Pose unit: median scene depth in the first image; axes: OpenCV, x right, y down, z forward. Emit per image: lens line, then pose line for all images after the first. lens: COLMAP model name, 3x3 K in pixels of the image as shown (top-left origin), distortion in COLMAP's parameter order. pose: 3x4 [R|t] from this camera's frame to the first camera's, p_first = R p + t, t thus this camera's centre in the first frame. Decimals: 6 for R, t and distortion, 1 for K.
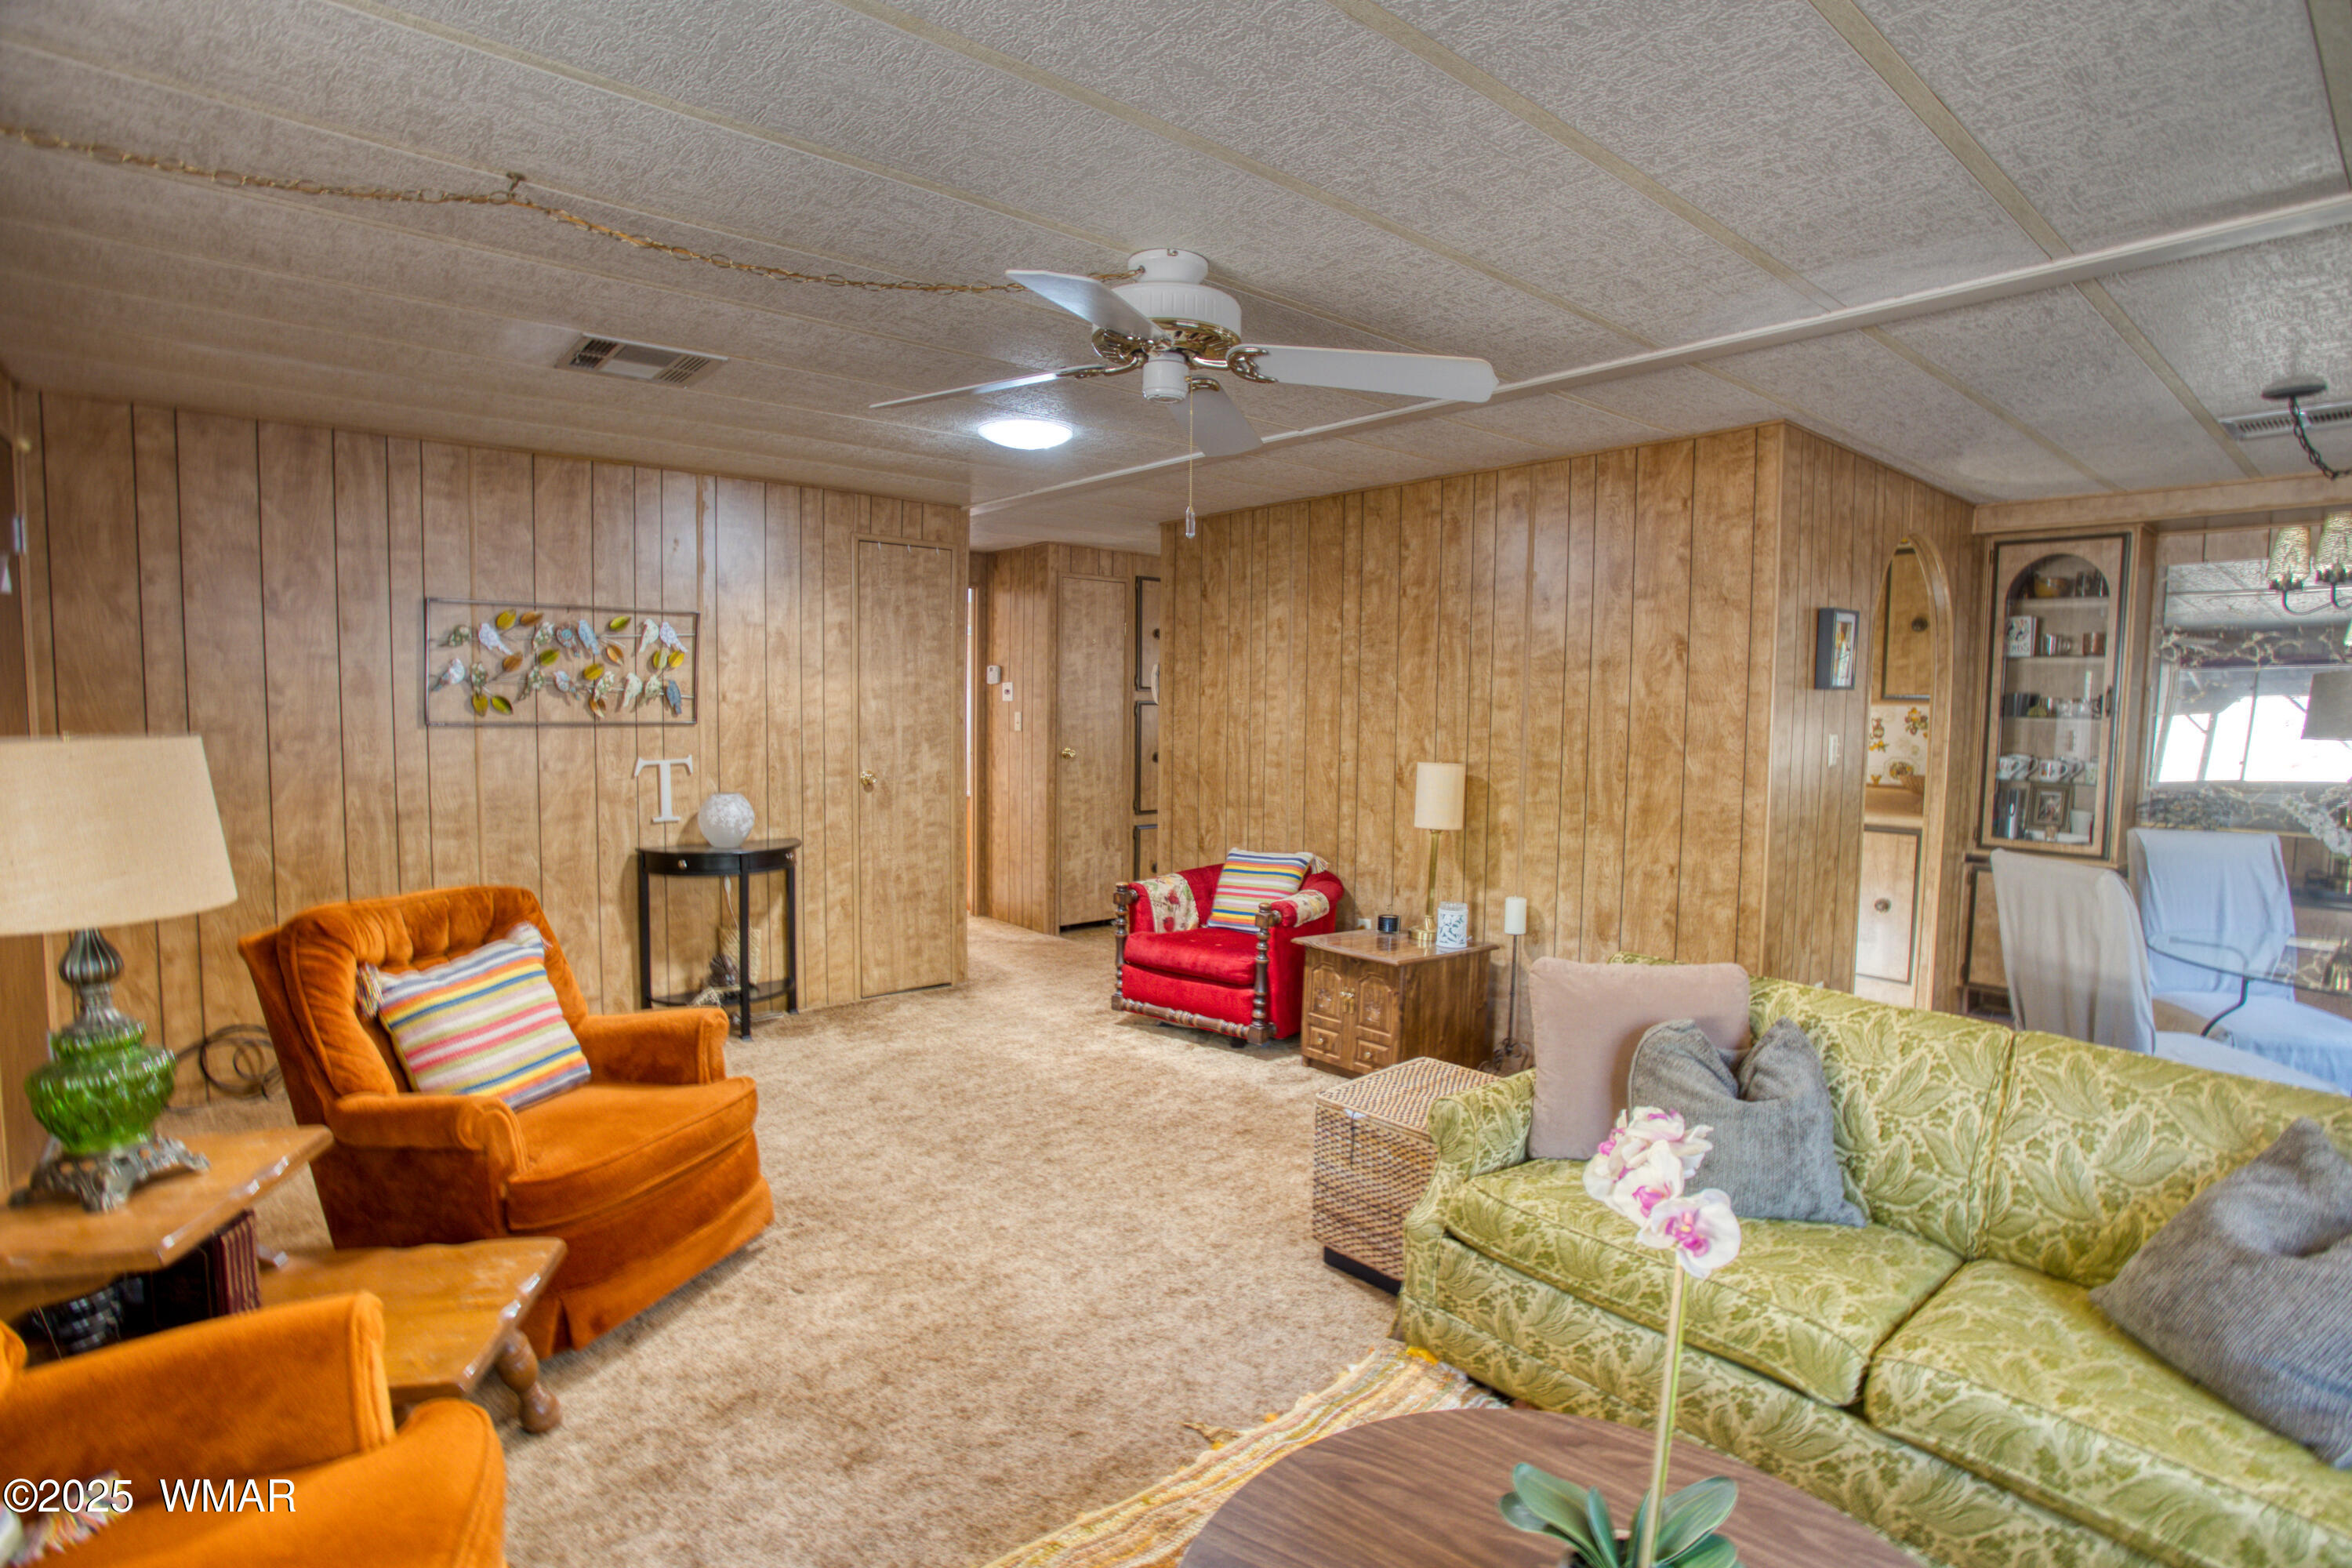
lens RADIAL K [[1227.3, 0, 1187.6], [0, 1227.3, 788.6], [0, 0, 1]] dist [-0.012560, 0.024518]
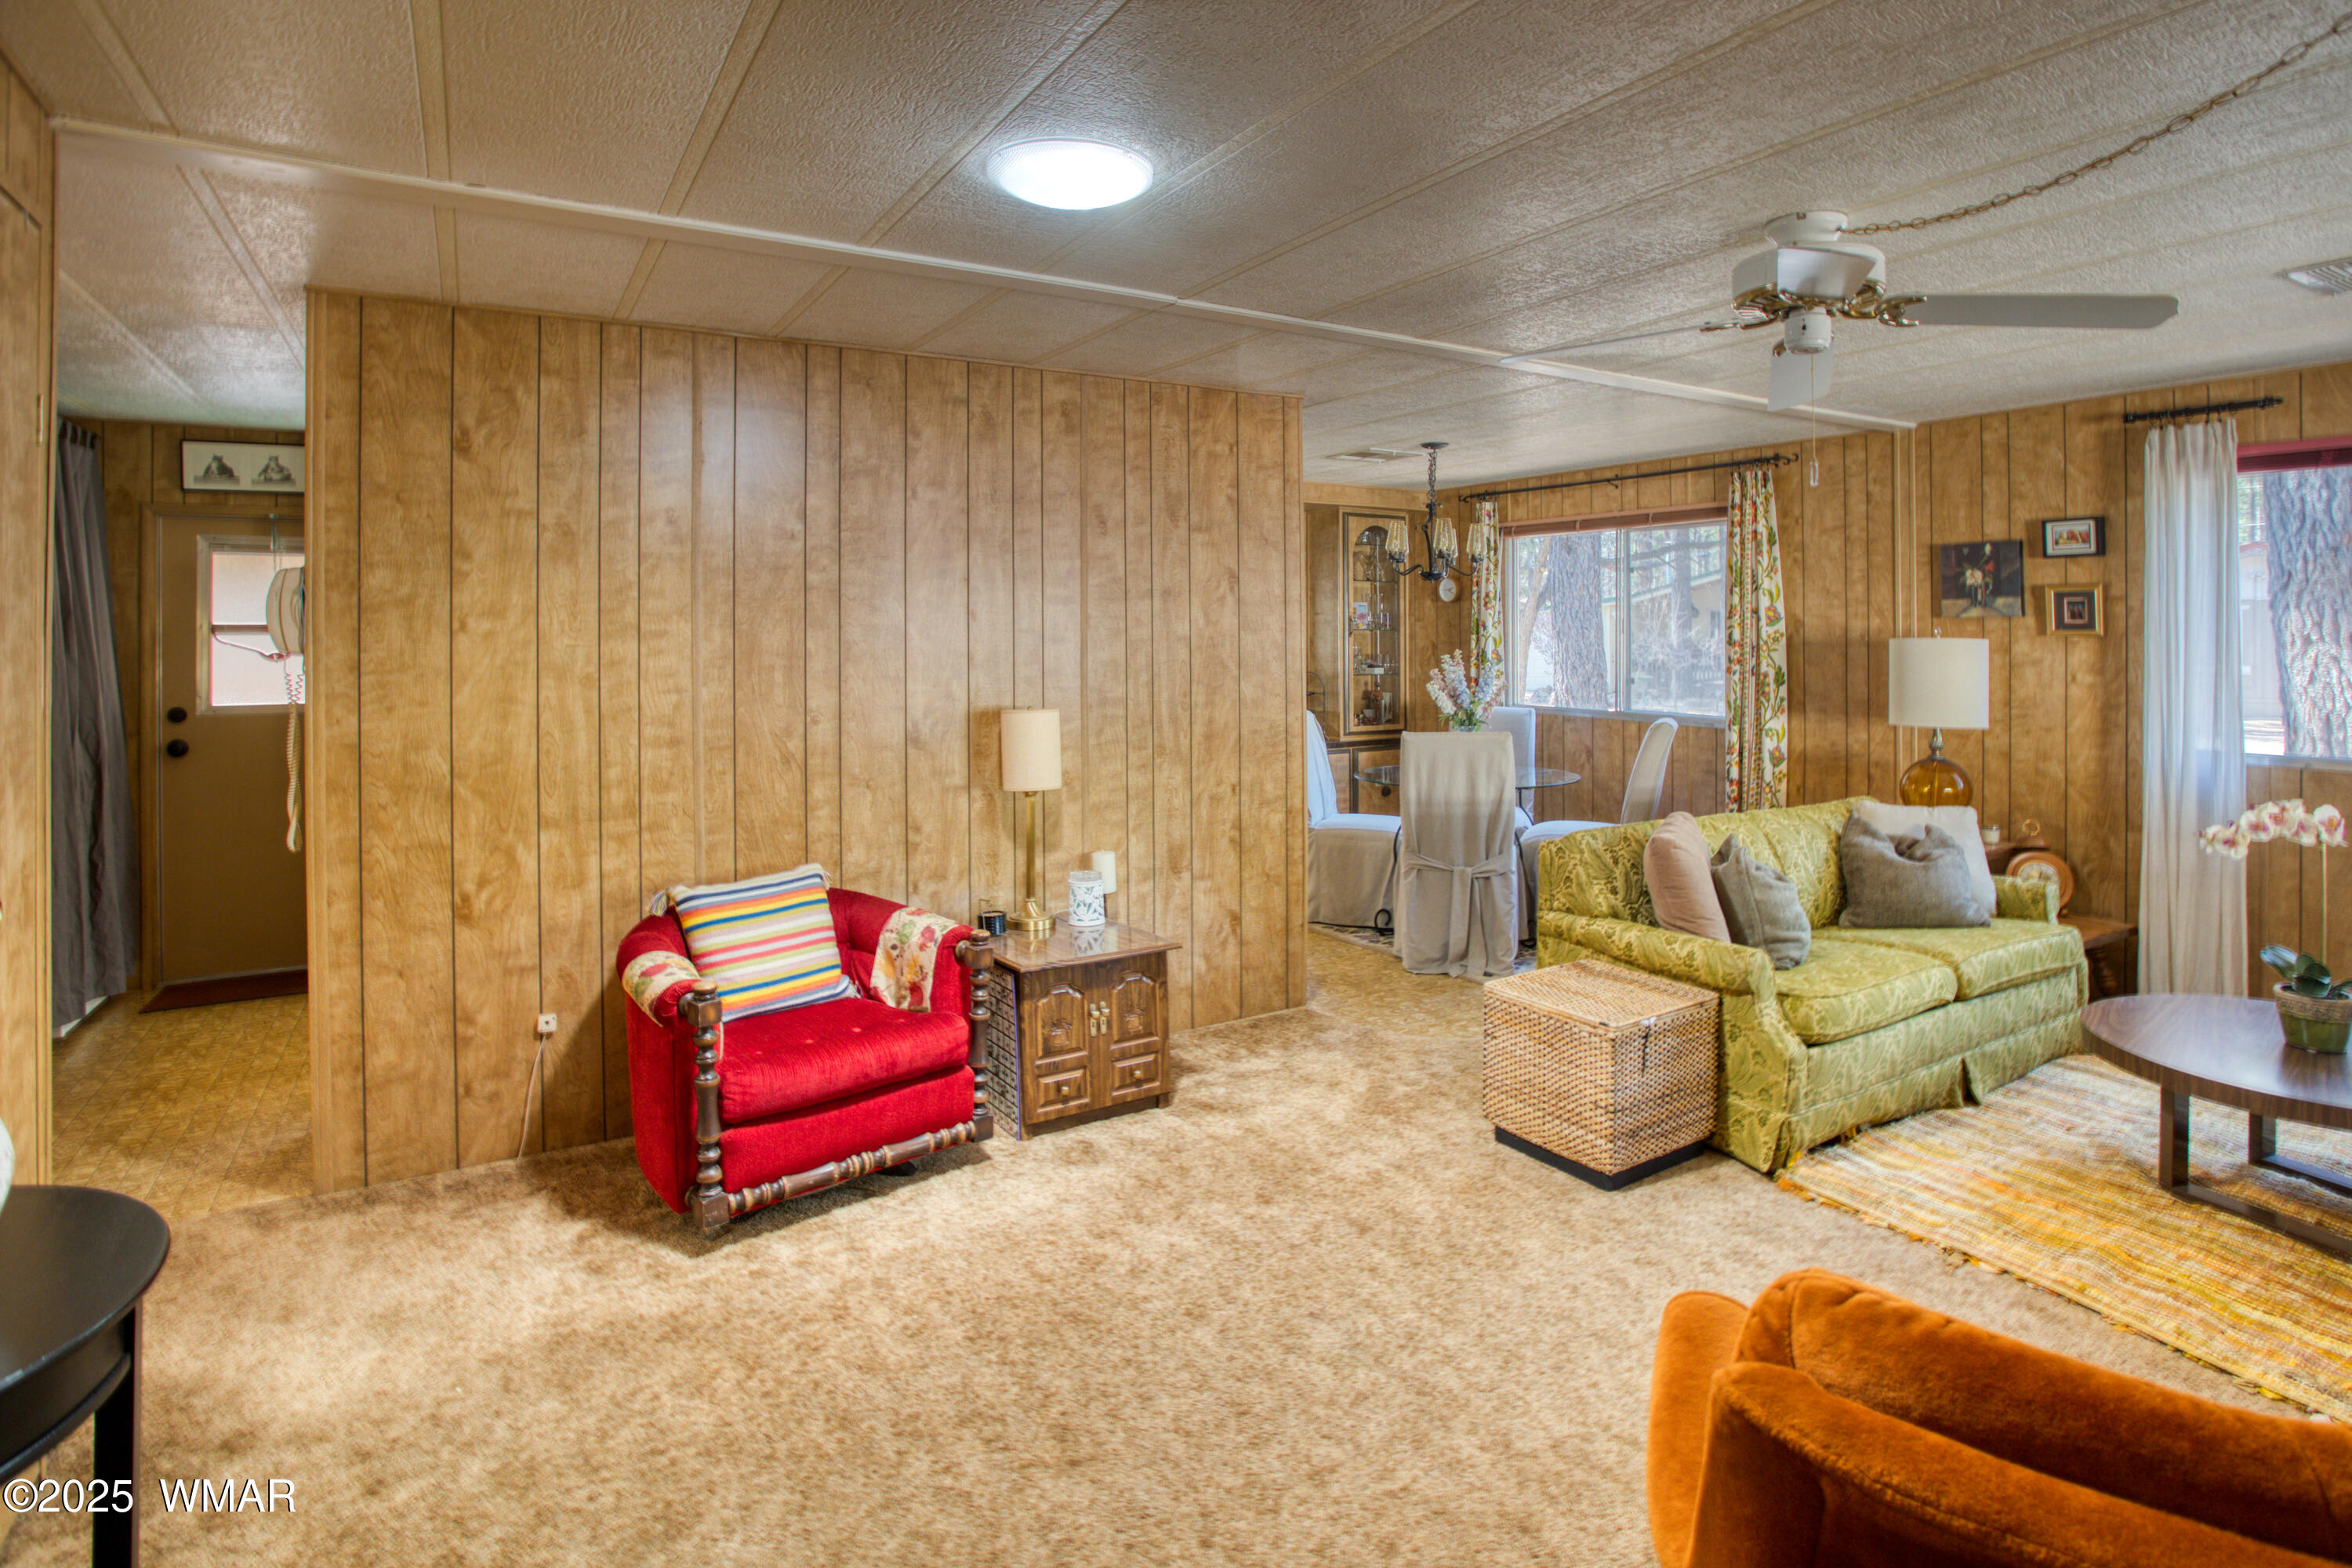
lens RADIAL K [[1301.6, 0, 1199.4], [0, 1301.6, 614.3], [0, 0, 1]] dist [-0.033592, 0.026668]
pose [[0.132316, -0.001434, 0.991206, -0.688652], [0.079169, 0.996819, -0.009127, -0.072366], [-0.988041, 0.079680, 0.132009, 0.823415]]
